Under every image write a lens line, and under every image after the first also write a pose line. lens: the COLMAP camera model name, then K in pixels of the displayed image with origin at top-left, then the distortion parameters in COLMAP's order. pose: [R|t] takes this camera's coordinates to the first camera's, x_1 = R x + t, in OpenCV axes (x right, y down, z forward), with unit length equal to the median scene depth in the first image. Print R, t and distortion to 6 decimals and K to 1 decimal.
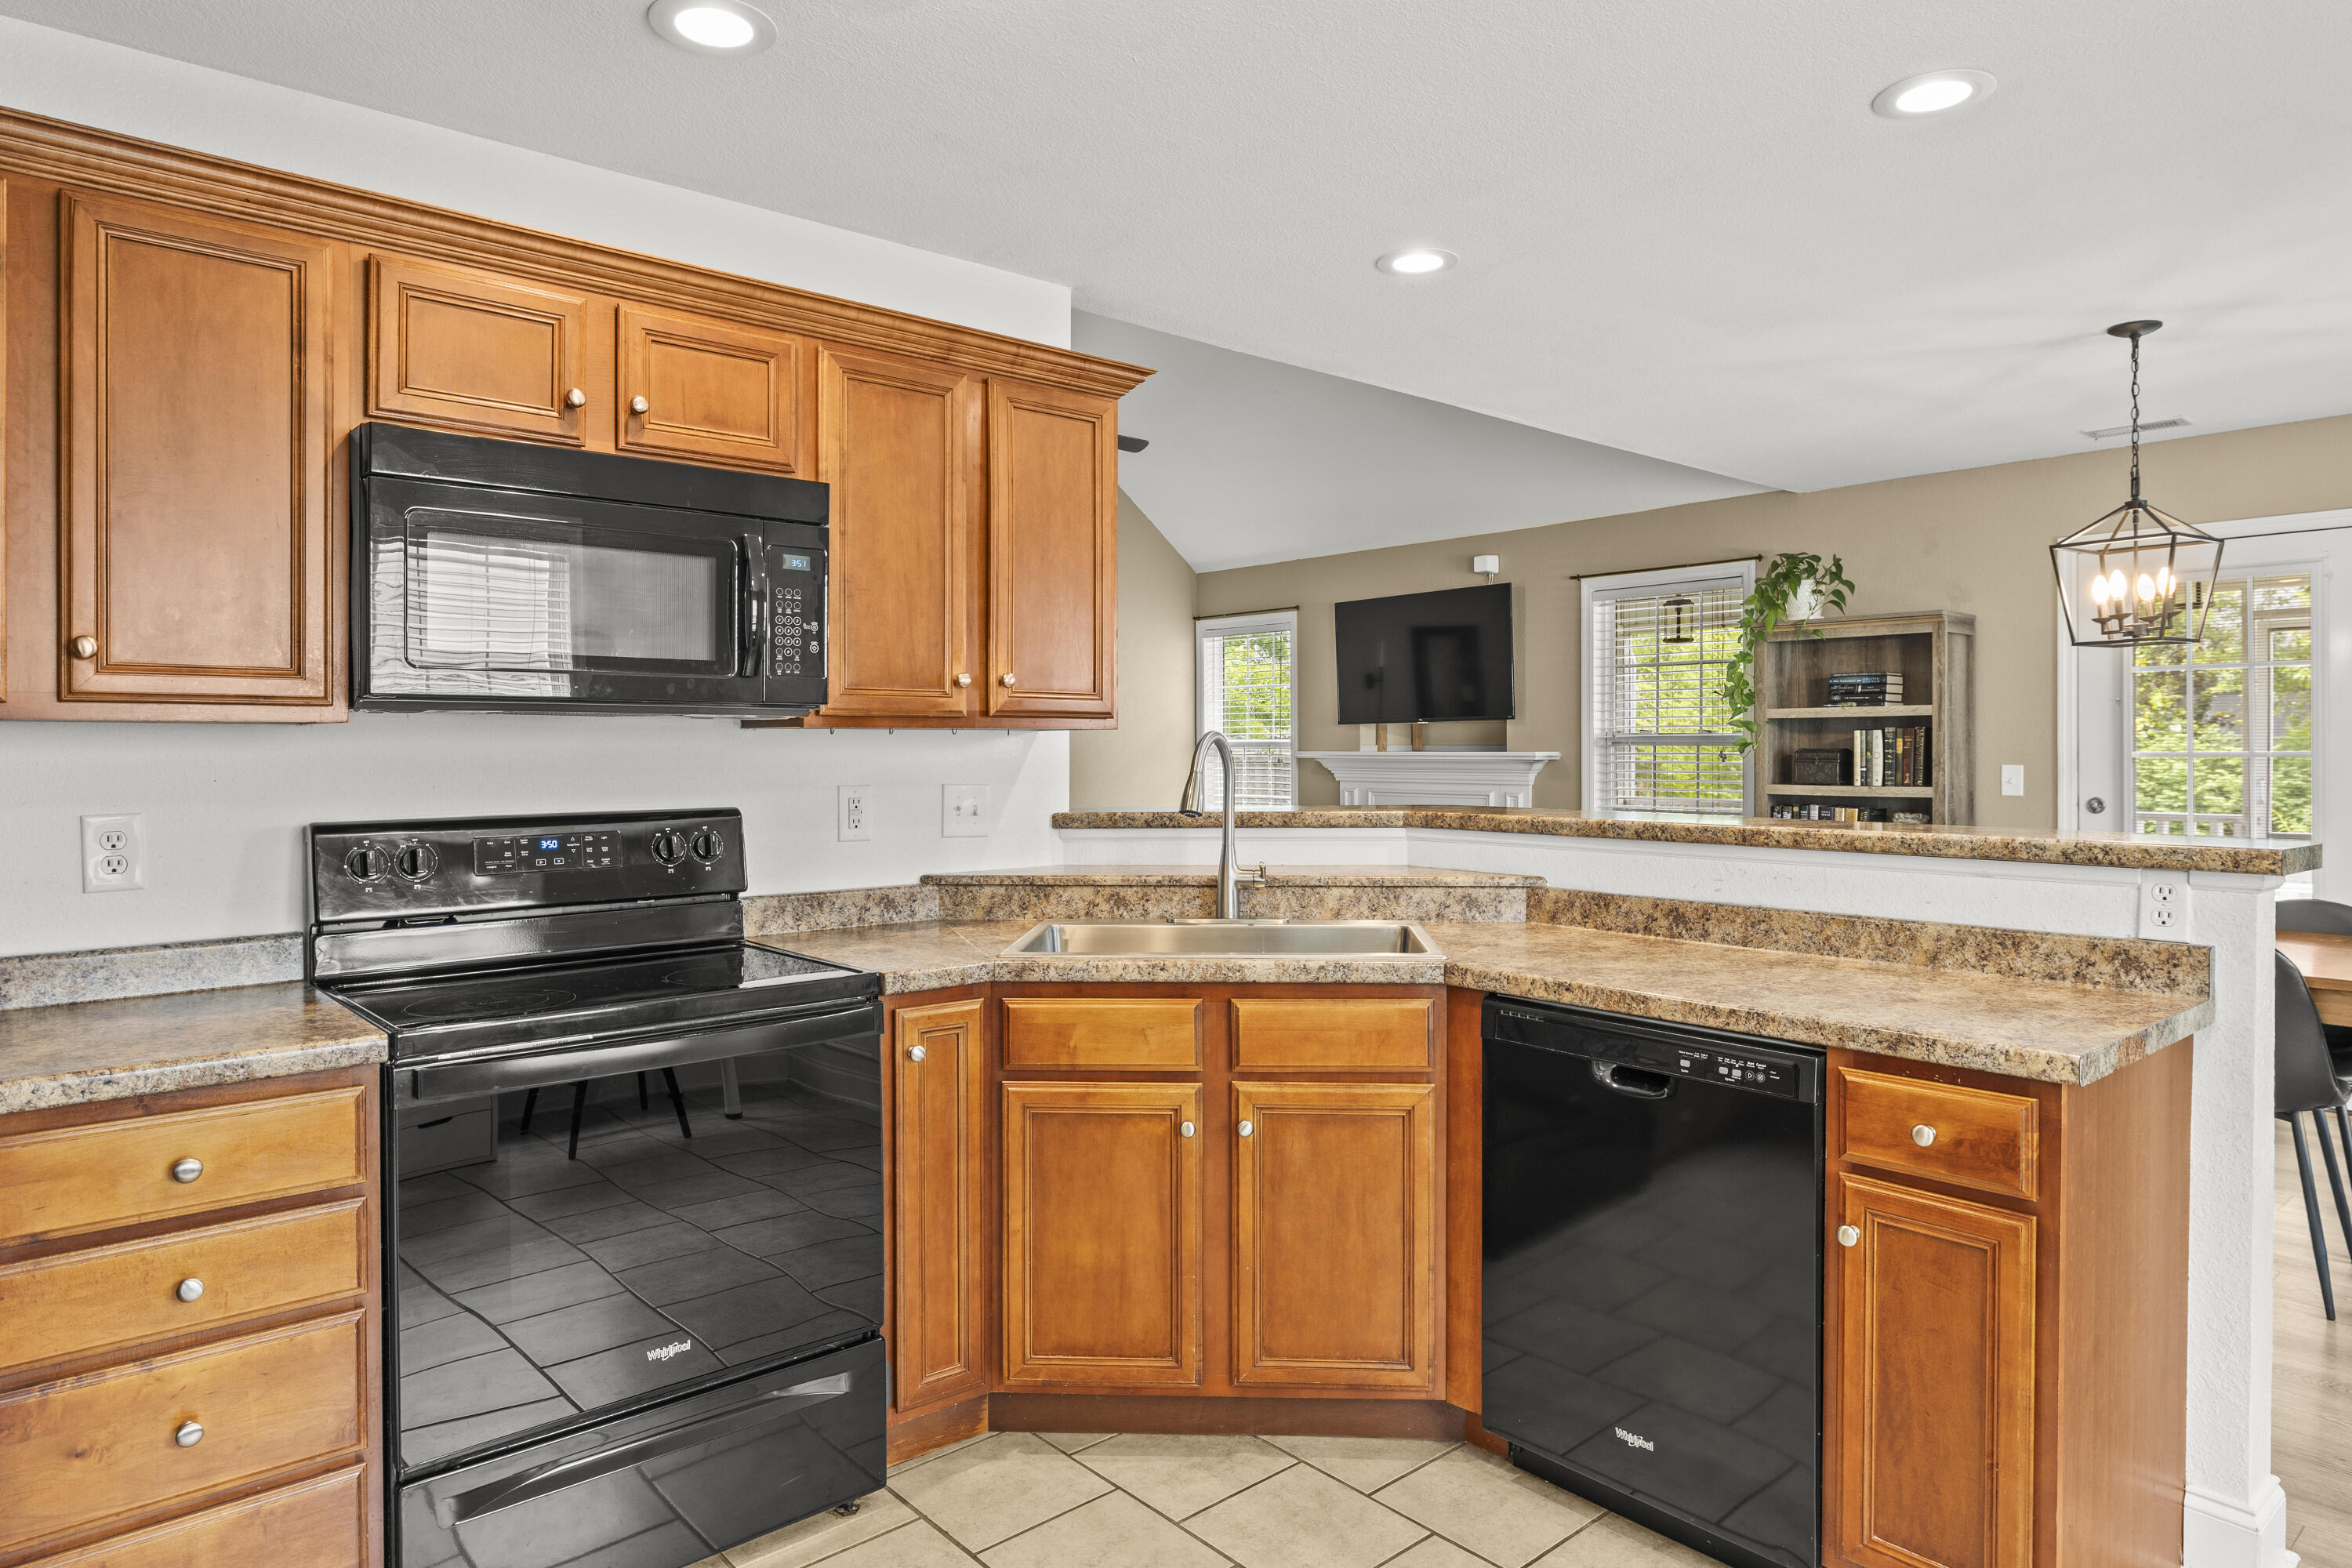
lens RADIAL K [[1398.1, 0, 1198.0], [0, 1398.1, 752.5], [0, 0, 1]] dist [-0.007983, 0.003078]
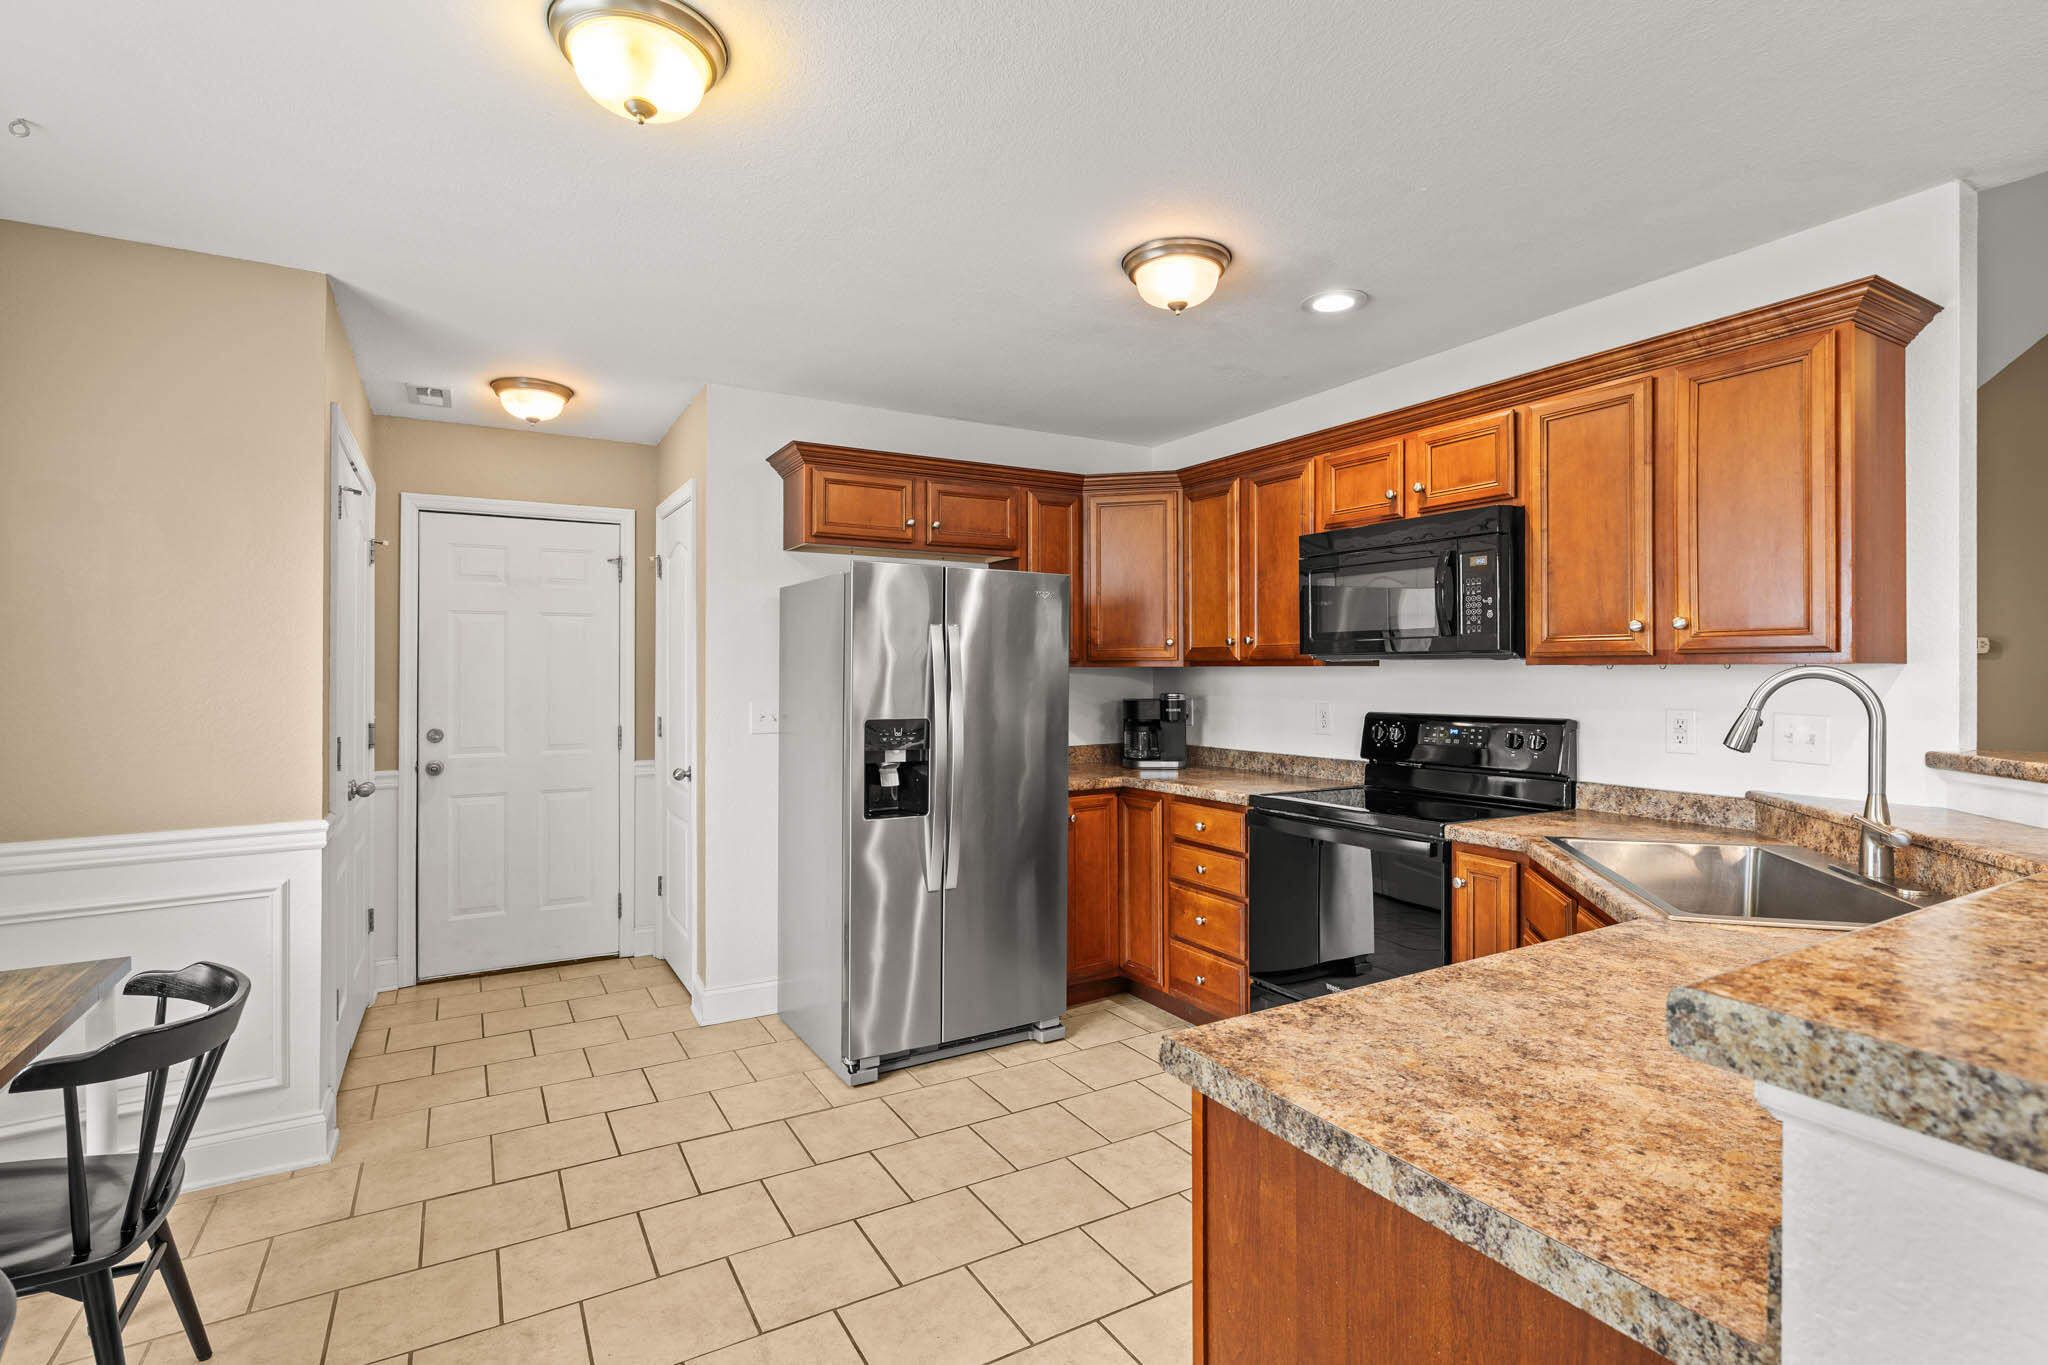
lens RADIAL K [[975.5, 0, 1033.8], [0, 975.5, 665.1], [0, 0, 1]] dist [-0.012934, 0.002588]
pose [[-0.193633, -0.004746, -0.981062, 0.799253], [-0.003470, 0.999985, -0.004152, -0.011684], [0.981068, 0.002601, -0.193647, 0.657286]]
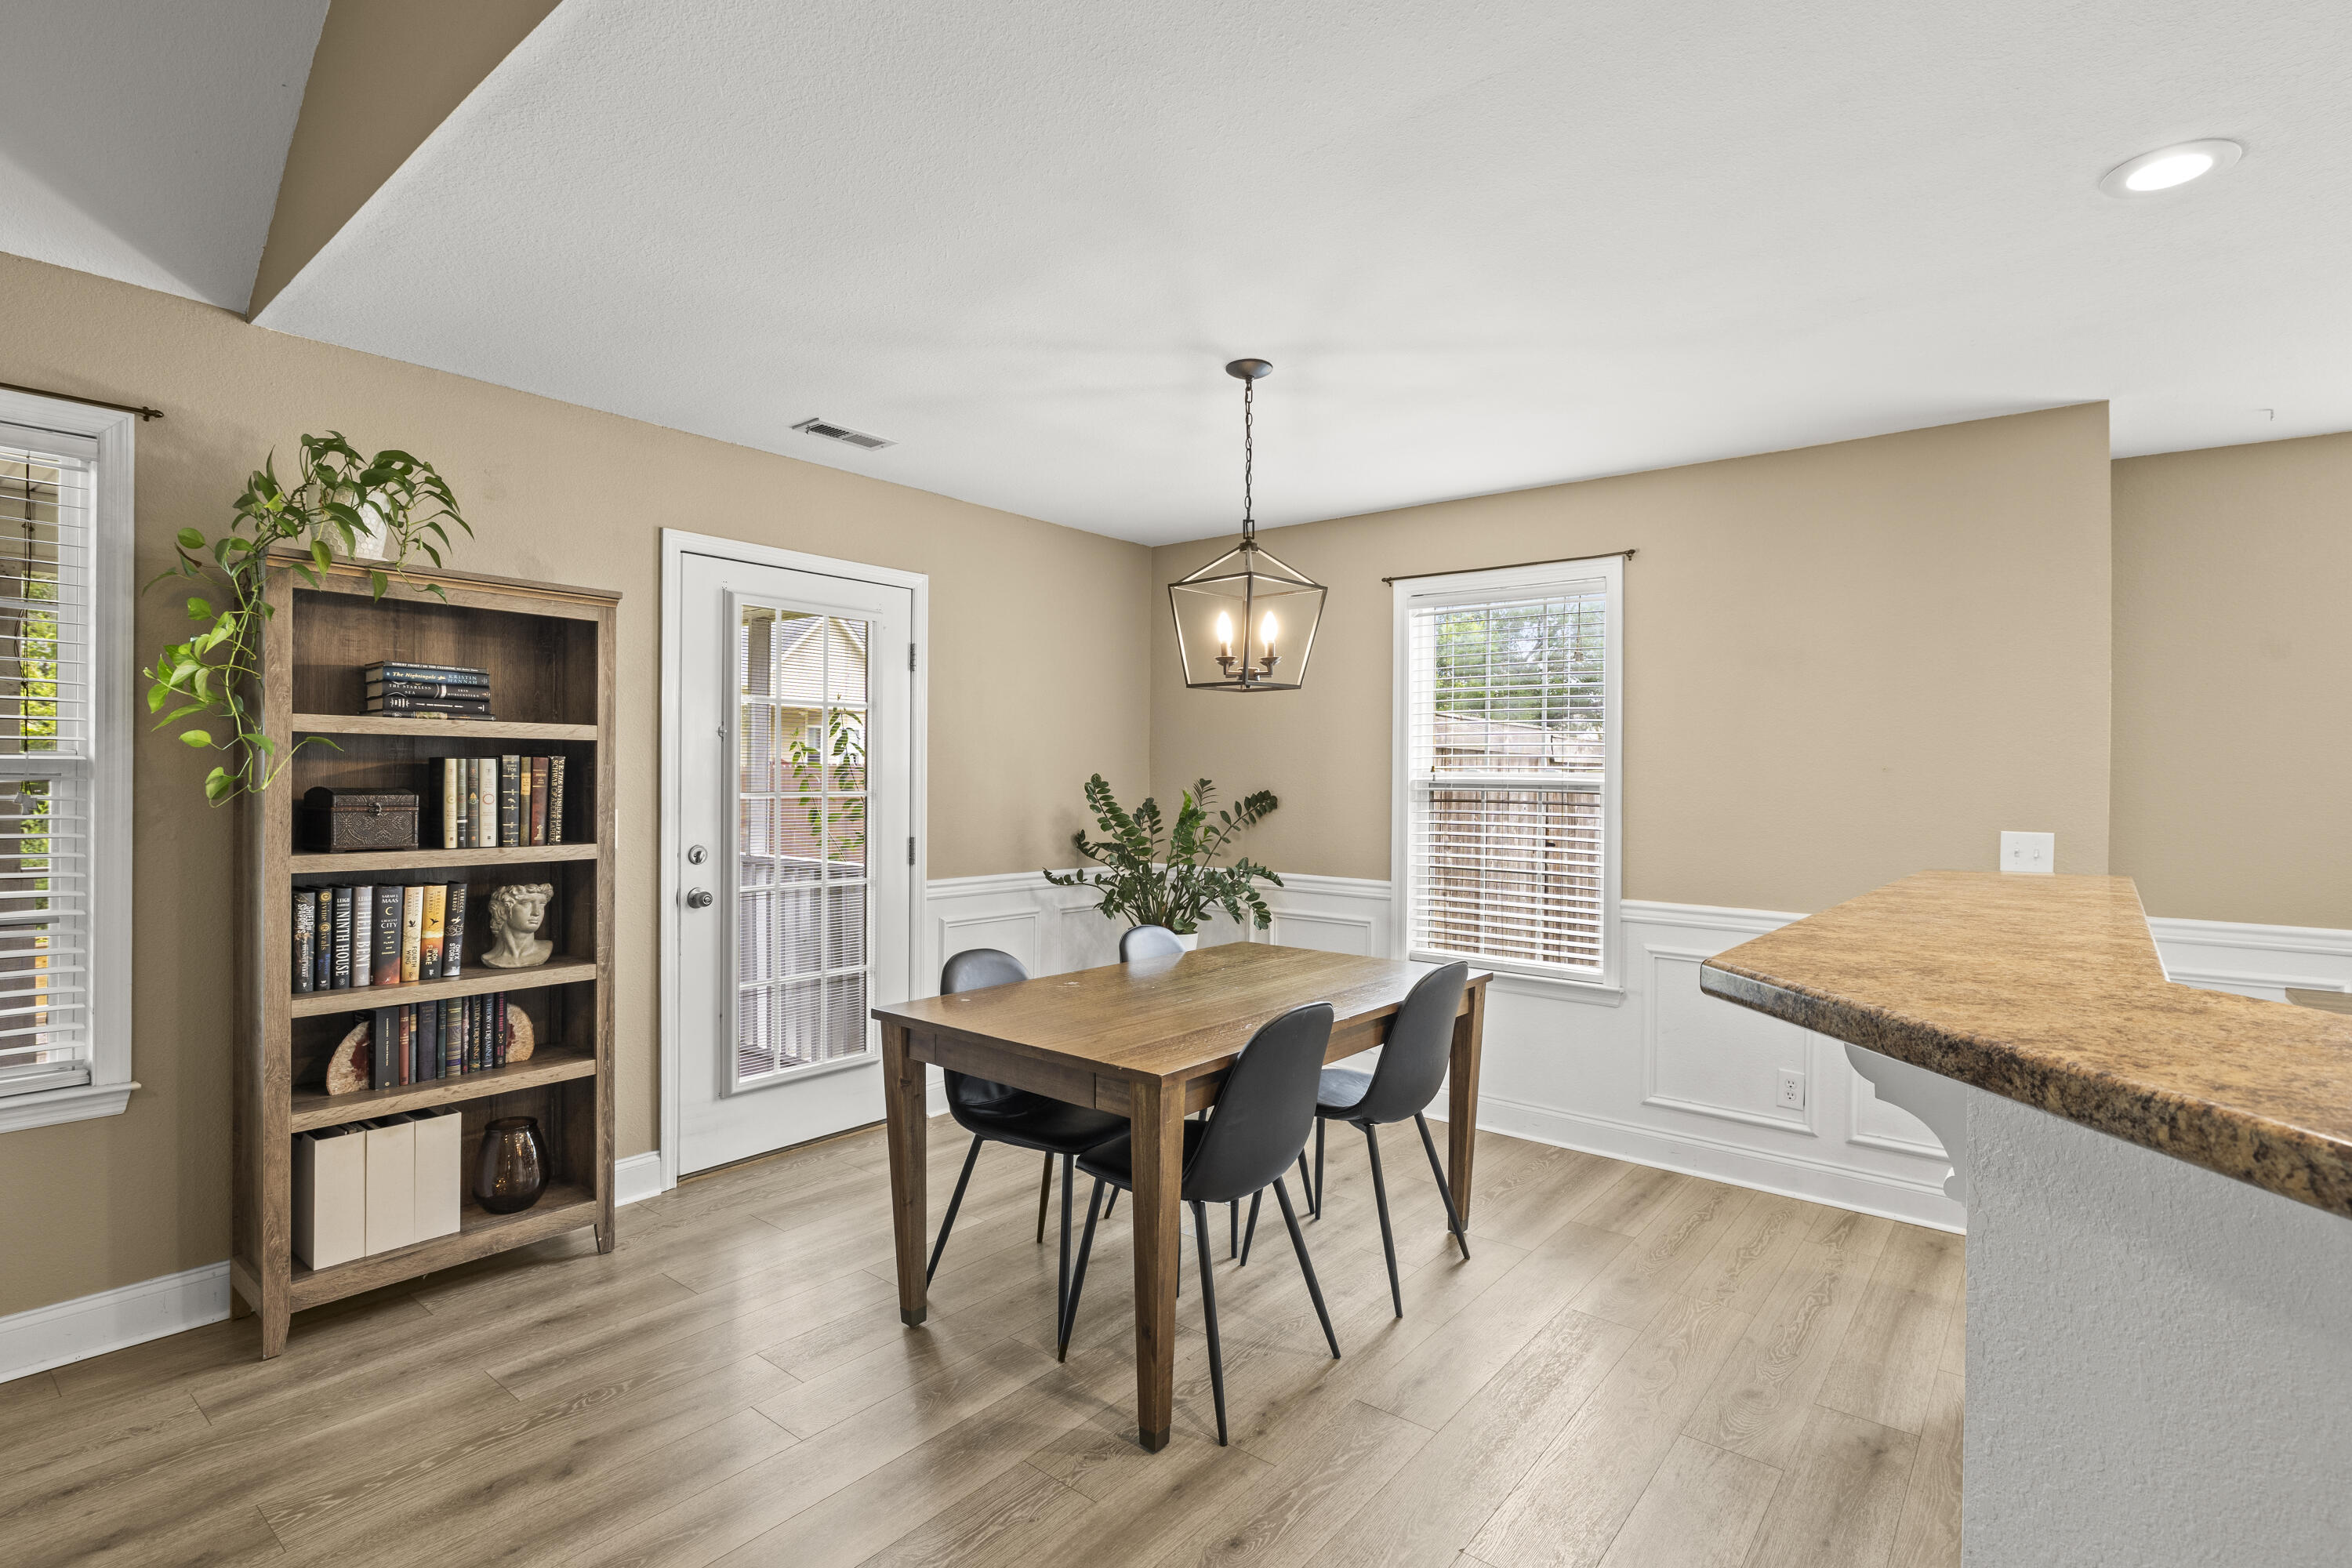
lens RADIAL K [[1120.2, 0, 1180.2], [0, 1120.2, 780.1], [0, 0, 1]] dist [-0.012934, 0.002588]
pose [[-0.163972, -0.002889, 0.986461, -0.139687], [-0.007558, 0.999970, 0.001673, -0.020655], [-0.986436, -0.007181, -0.163989, 1.626554]]
